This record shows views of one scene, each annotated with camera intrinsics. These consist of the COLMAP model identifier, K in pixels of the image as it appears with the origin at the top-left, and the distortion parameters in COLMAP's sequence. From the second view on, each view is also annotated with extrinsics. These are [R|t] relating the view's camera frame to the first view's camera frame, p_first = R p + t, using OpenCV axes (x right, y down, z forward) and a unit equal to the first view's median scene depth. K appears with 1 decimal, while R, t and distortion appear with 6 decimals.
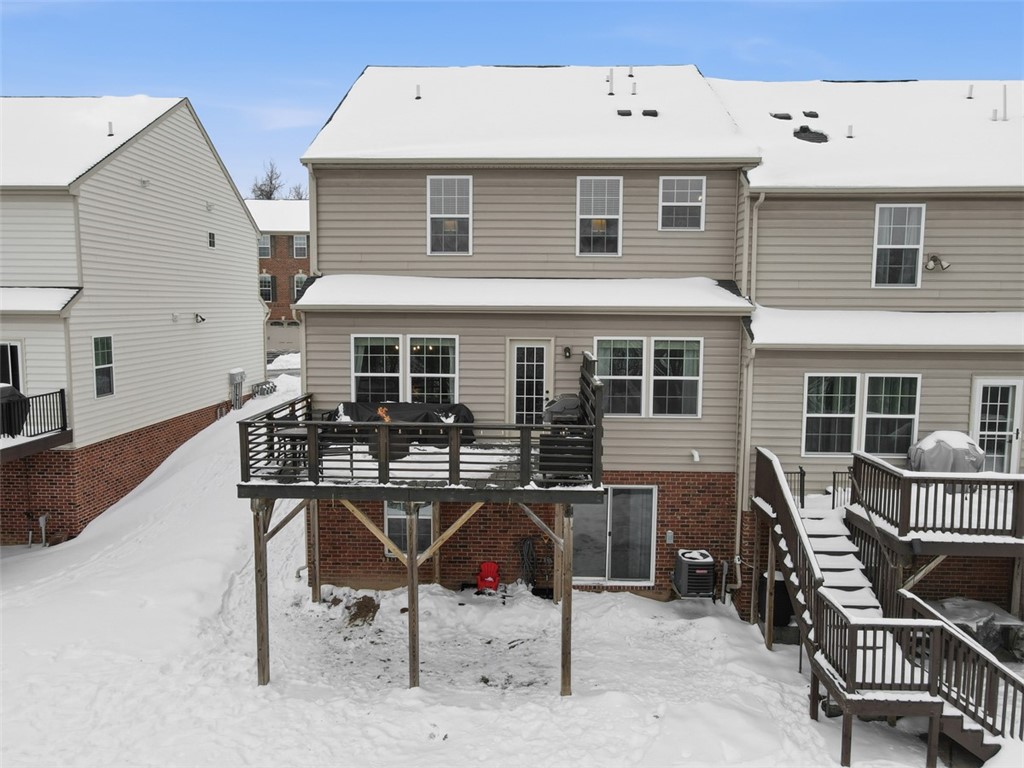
lens RADIAL K [[744.2, 0, 505.7], [0, 744.2, 384.3], [0, 0, 1]] dist [-0.007108, 0.044956]
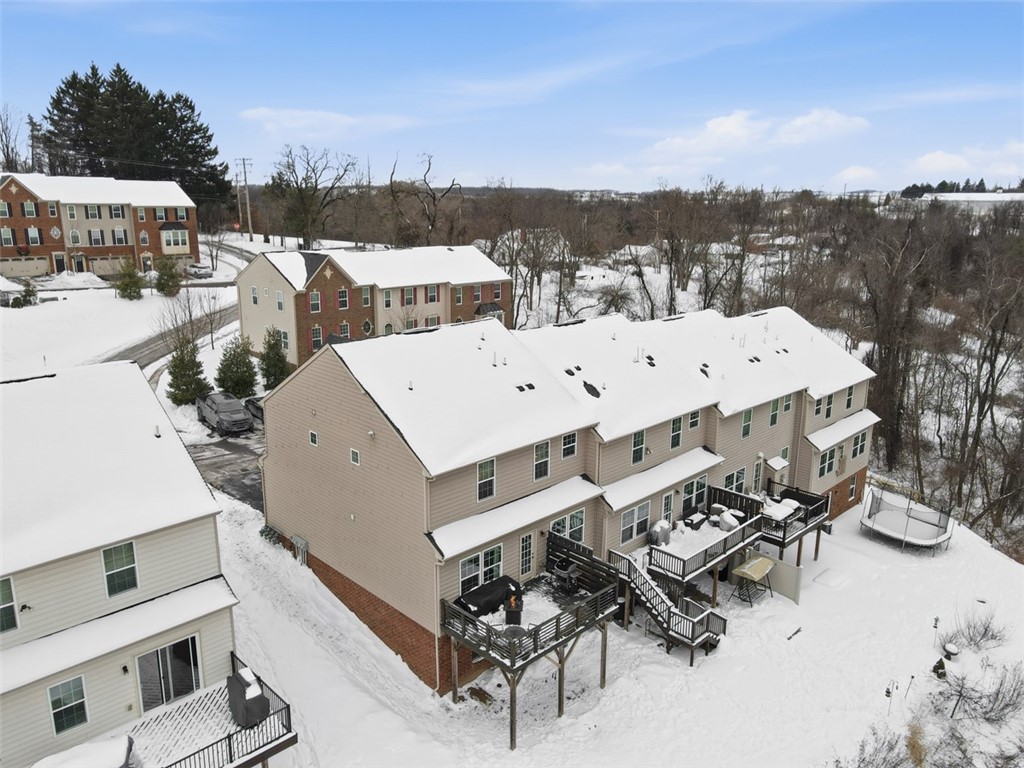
lens RADIAL K [[762.8, 0, 515.1], [0, 762.8, 364.5], [0, 0, 1]] dist [0.002979, 0.006150]
pose [[0.695421, -0.167794, 0.698738, -1.329209], [0.074748, 0.983973, 0.161897, -0.826627], [-0.714704, -0.060358, 0.696818, -0.373767]]
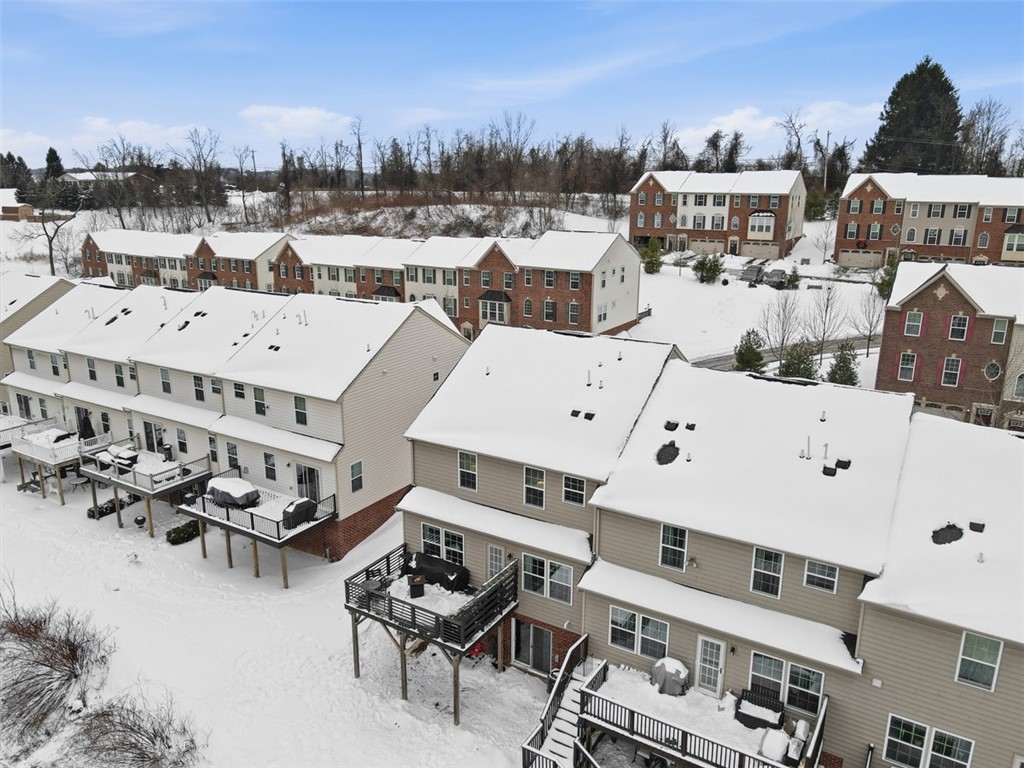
lens RADIAL K [[744.2, 0, 505.7], [0, 744.2, 384.3], [0, 0, 1]] dist [-0.007108, 0.044956]
pose [[0.863791, 0.126396, -0.487739, 0.941684], [-0.046305, 0.983841, 0.172952, -0.800188], [0.501718, -0.126810, 0.855686, -0.592488]]
